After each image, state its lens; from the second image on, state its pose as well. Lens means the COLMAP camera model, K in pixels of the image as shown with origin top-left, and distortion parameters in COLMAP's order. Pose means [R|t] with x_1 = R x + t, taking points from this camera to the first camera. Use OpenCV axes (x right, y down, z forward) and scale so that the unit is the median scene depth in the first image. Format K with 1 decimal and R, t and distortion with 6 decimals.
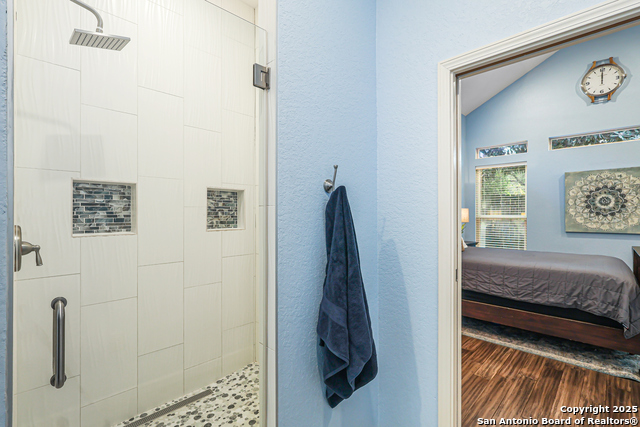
lens RADIAL K [[296.4, 0, 320.5], [0, 296.4, 213.3], [0, 0, 1]] dist [-0.004923, -0.000209]
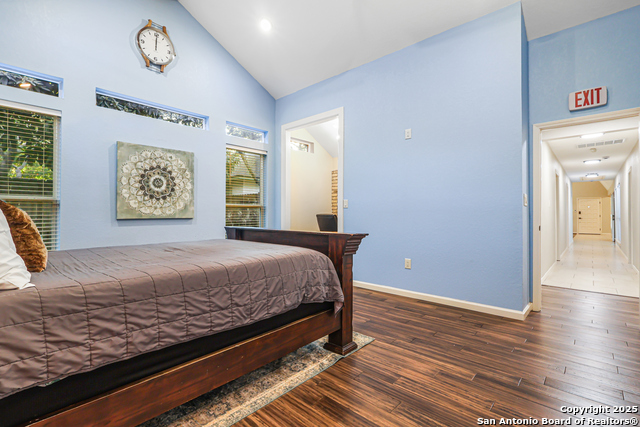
lens RADIAL K [[296.4, 0, 320.2], [0, 296.4, 211.8], [0, 0, 1]] dist [-0.004923, -0.000209]
pose [[-0.028723, 0.005805, 0.999571, 0.056964], [-0.001972, 0.999981, -0.005864, 0.050118], [-0.999585, -0.002140, -0.028711, 0.533011]]
